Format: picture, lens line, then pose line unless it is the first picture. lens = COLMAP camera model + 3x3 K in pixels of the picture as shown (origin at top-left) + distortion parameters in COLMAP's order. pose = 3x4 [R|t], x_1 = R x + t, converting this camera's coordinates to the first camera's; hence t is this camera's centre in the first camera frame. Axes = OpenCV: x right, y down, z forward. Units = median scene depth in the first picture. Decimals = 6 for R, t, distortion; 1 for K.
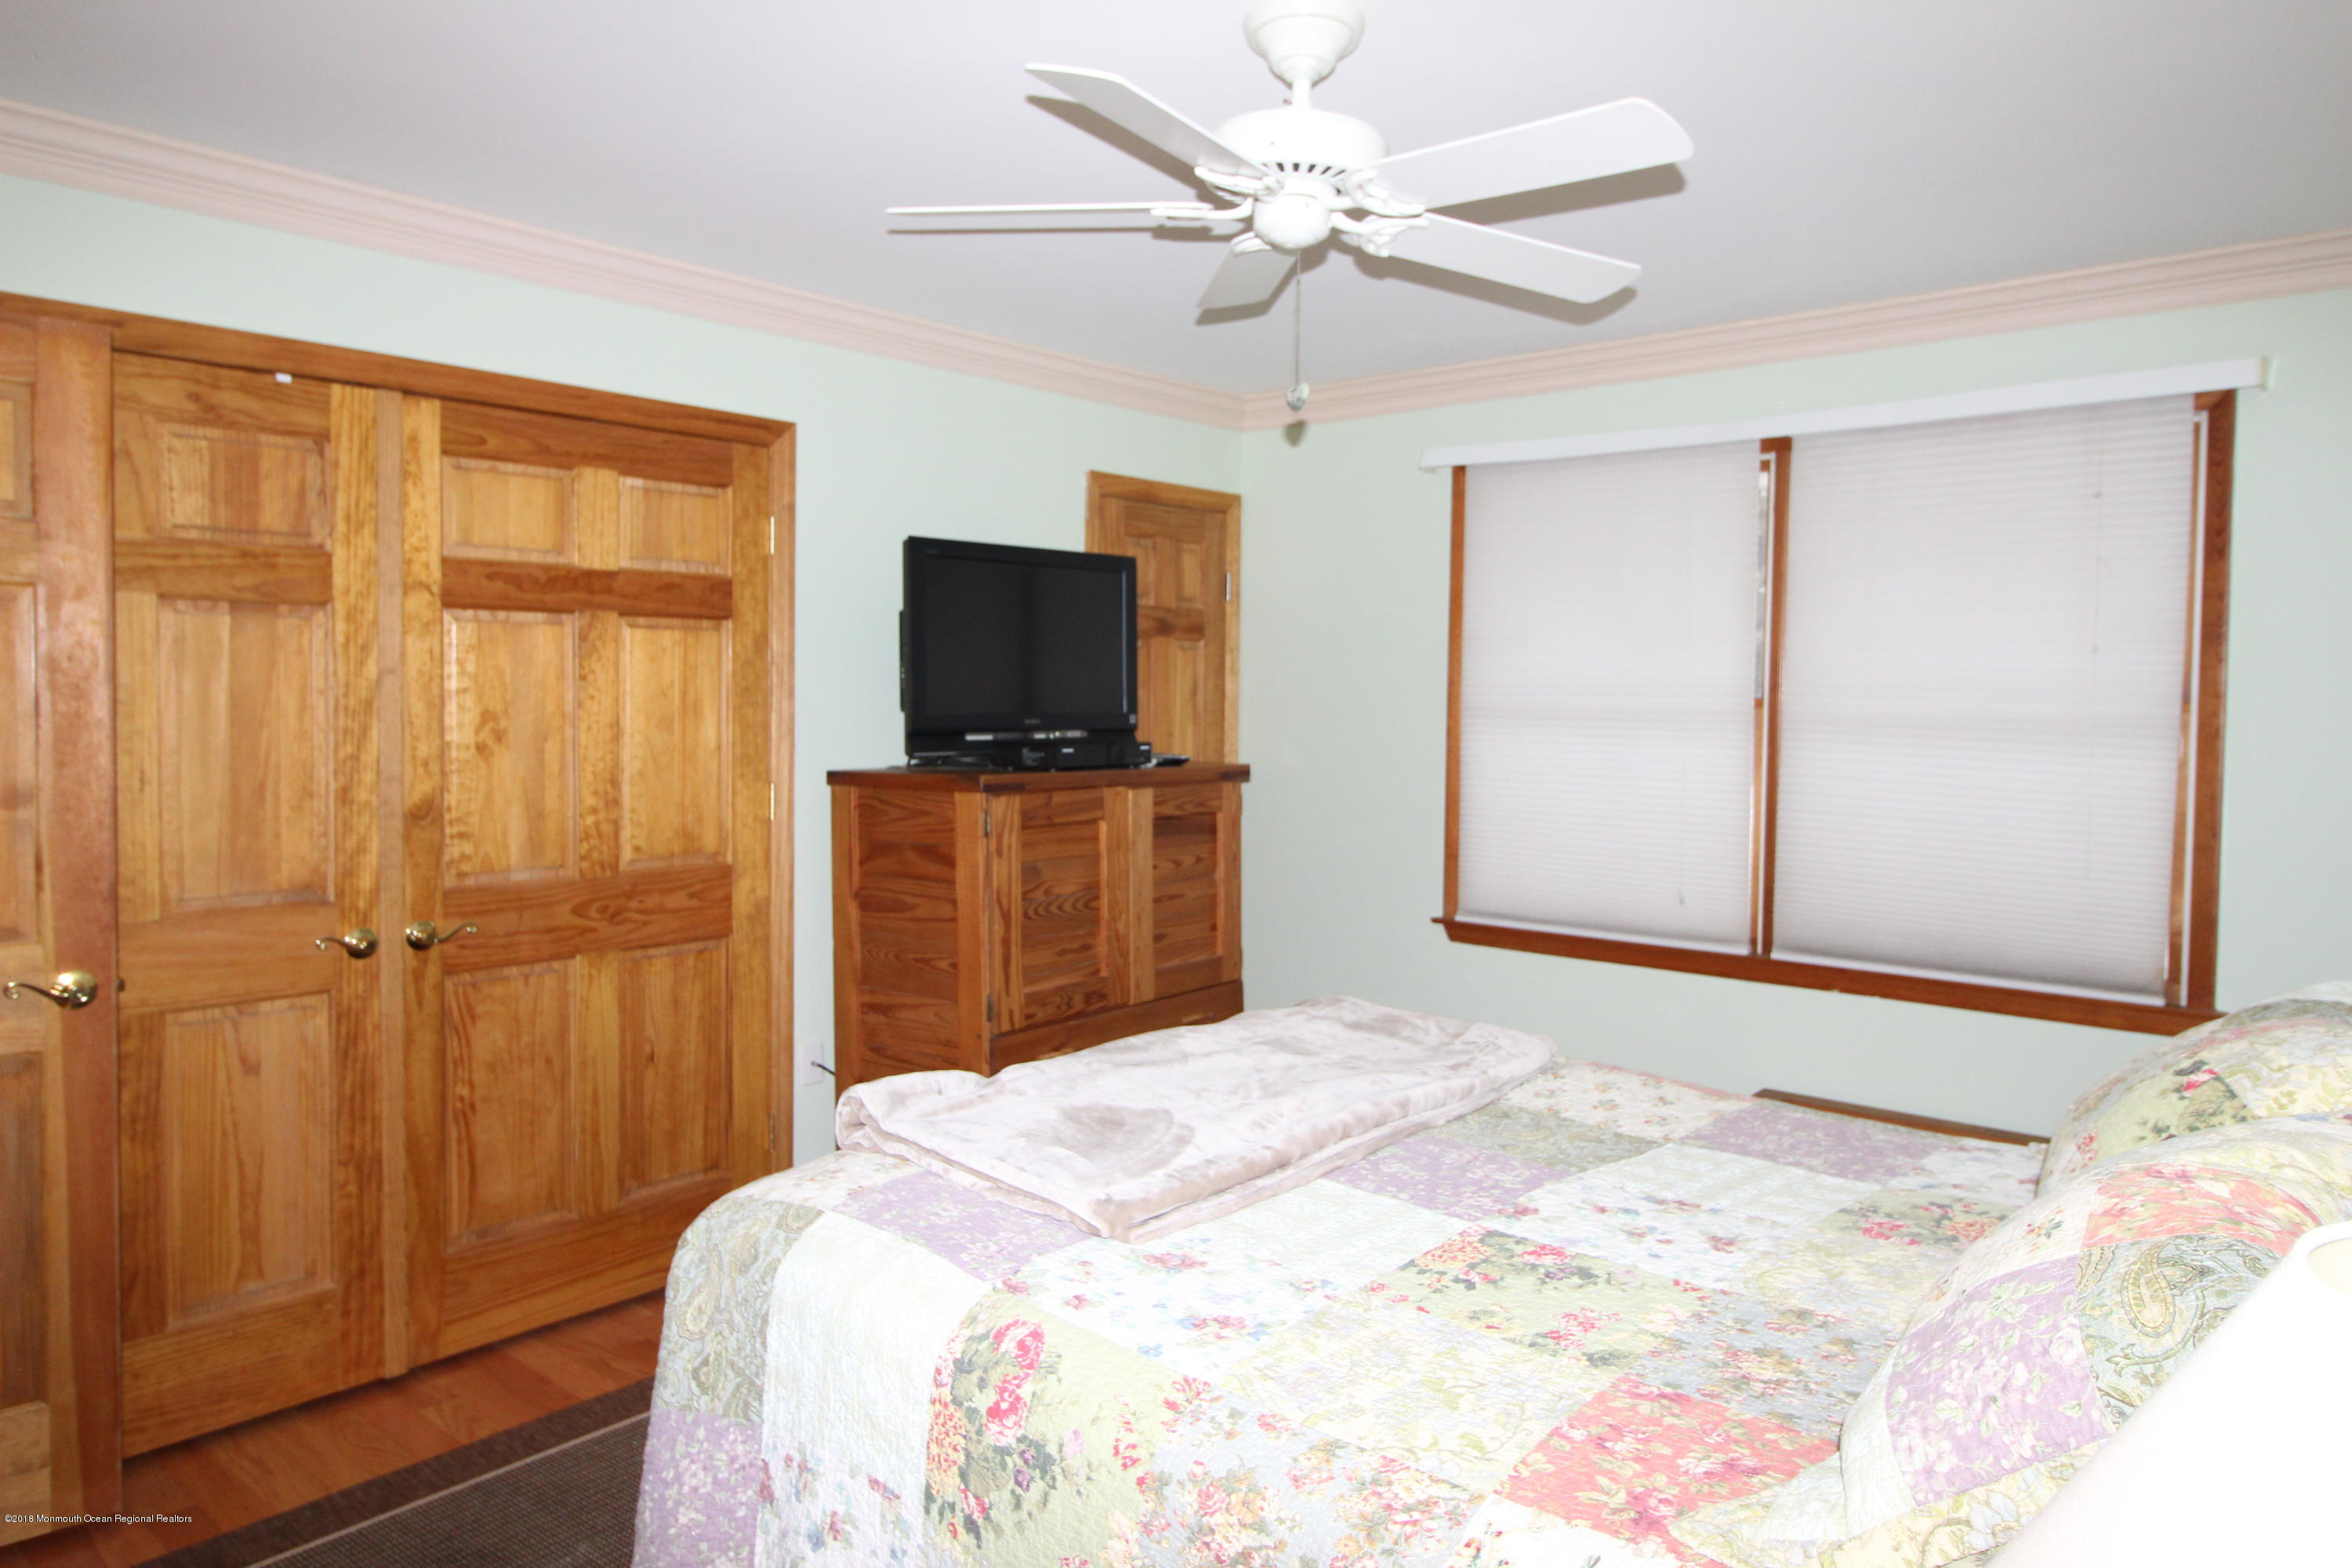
lens RADIAL K [[1552.9, 0, 1167.5], [0, 1552.9, 748.0], [0, 0, 1]] dist [-0.003555, -0.000344]
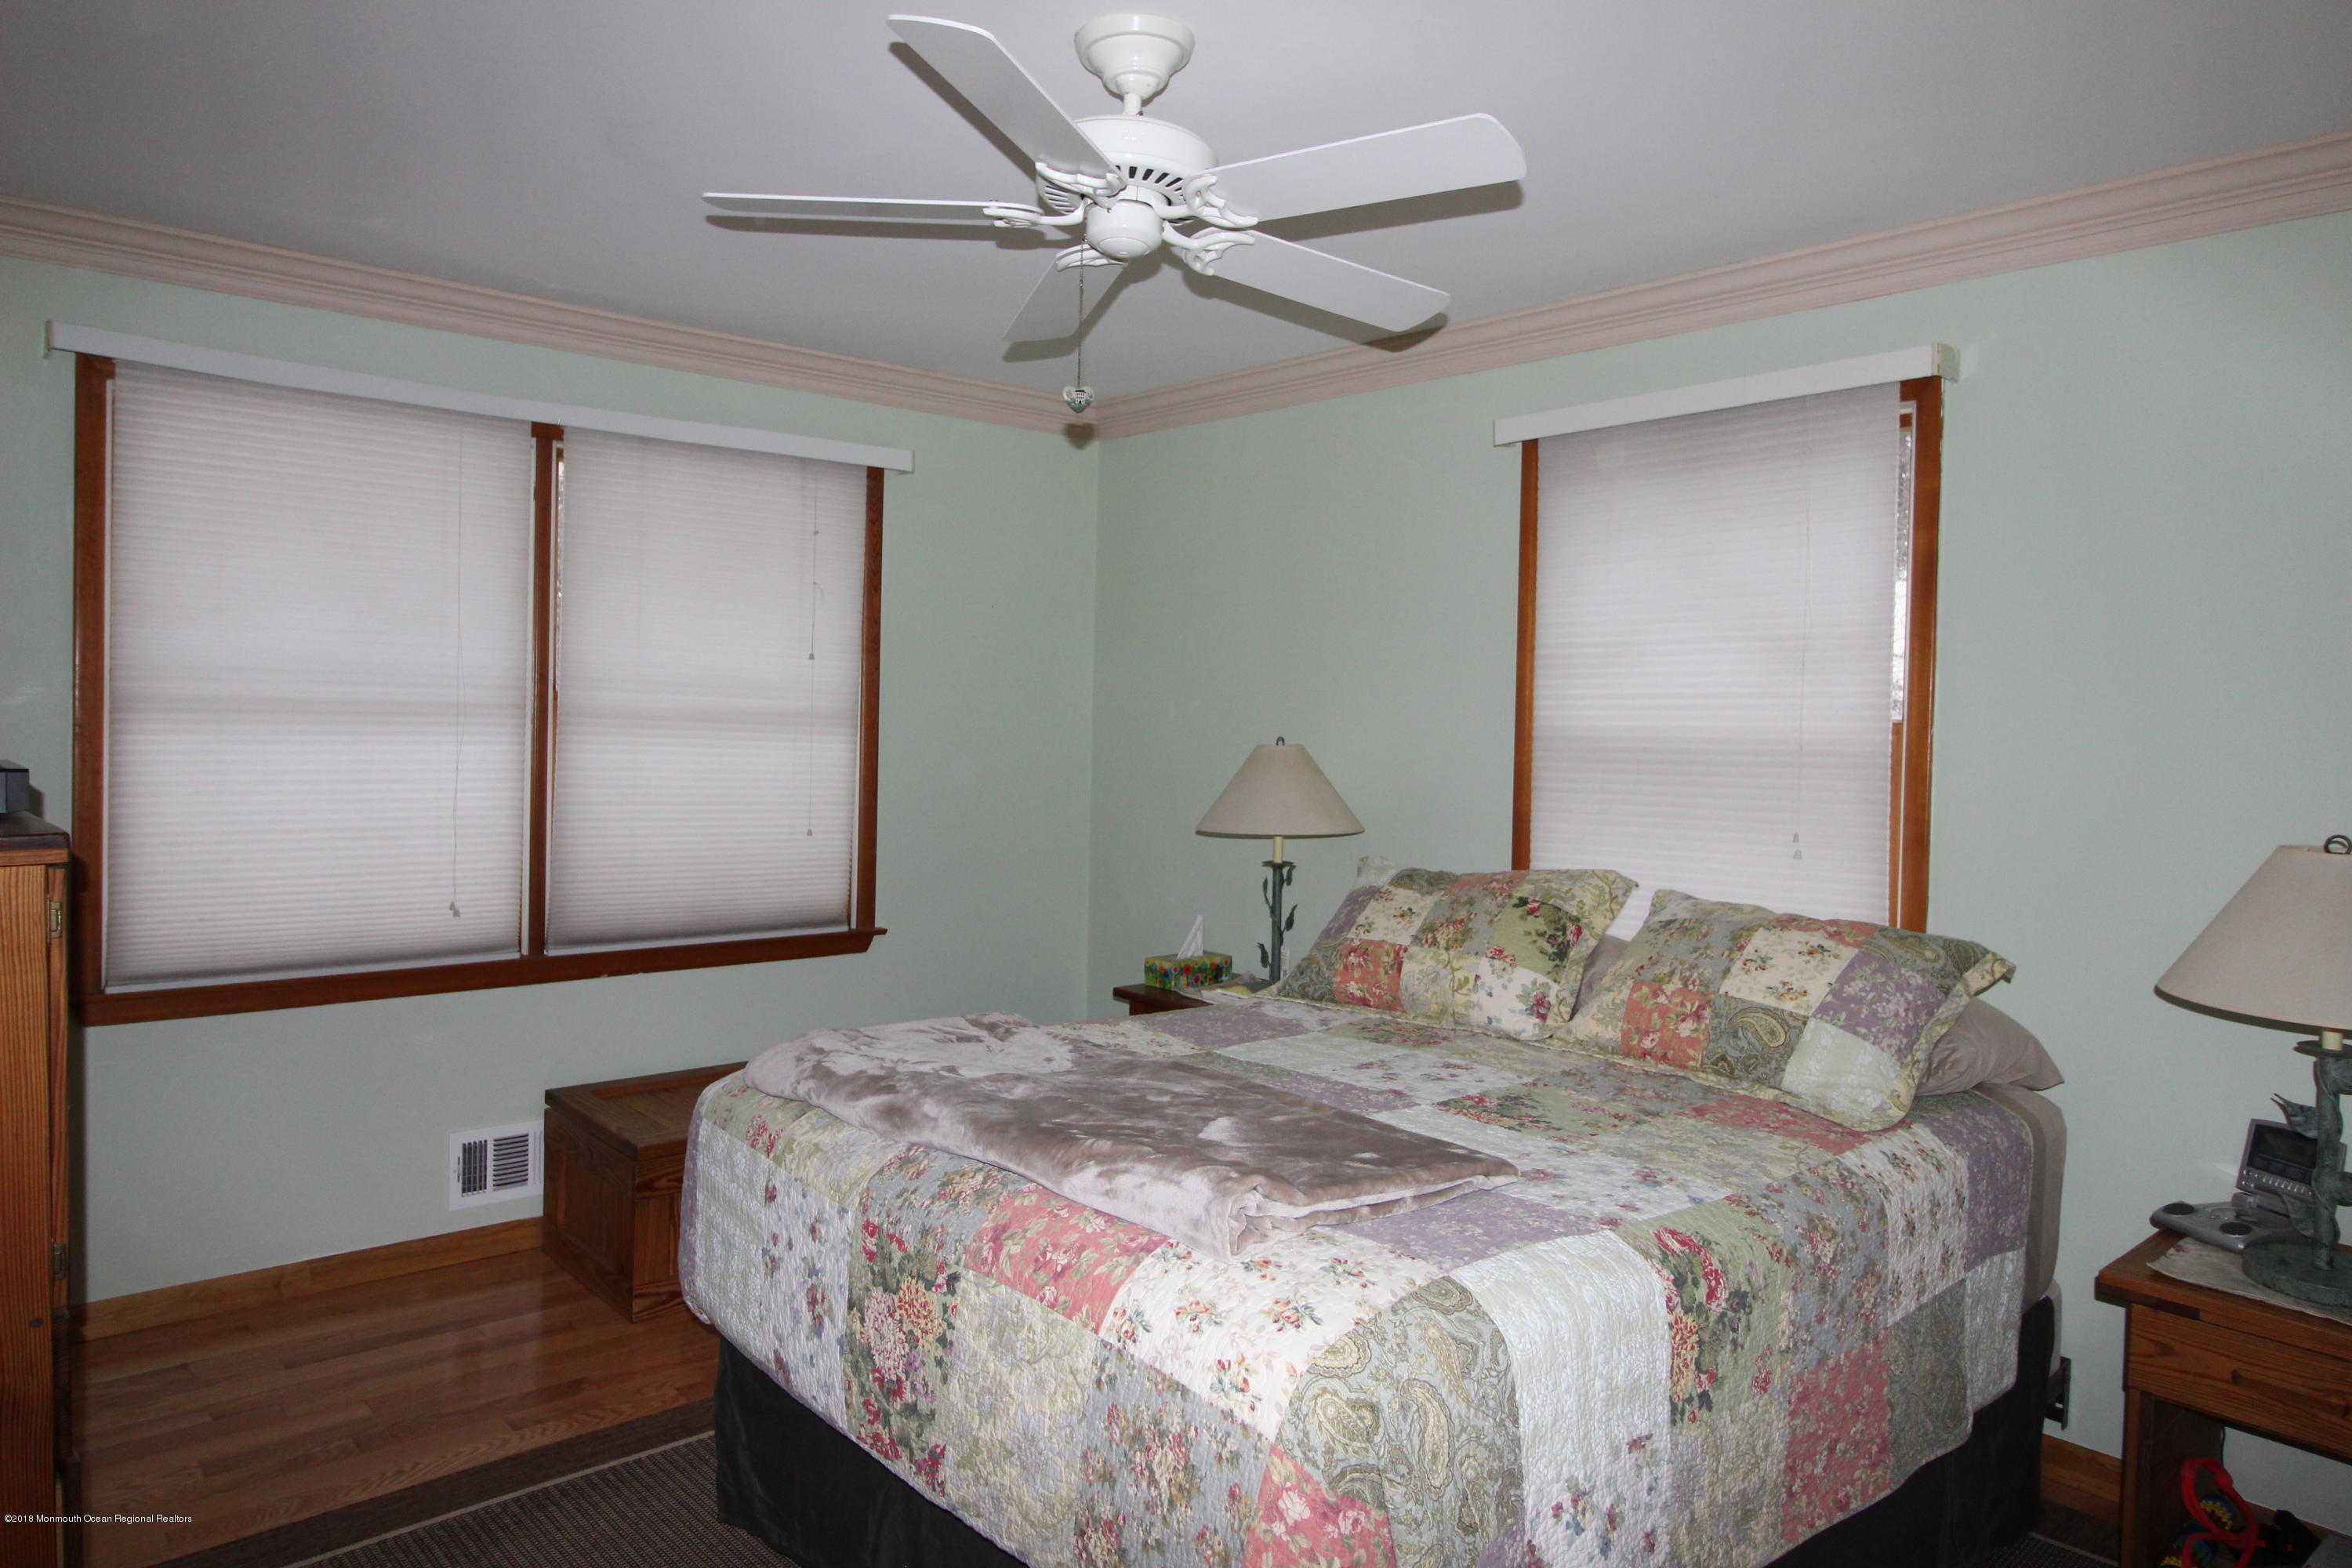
lens RADIAL K [[1552.9, 0, 1167.5], [0, 1552.9, 748.0], [0, 0, 1]] dist [-0.003555, -0.000344]
pose [[0.130780, -0.029919, 0.990960, -0.925417], [0.013665, 0.999504, 0.028374, -0.032125], [-0.991317, 0.009830, 0.131124, 0.846687]]
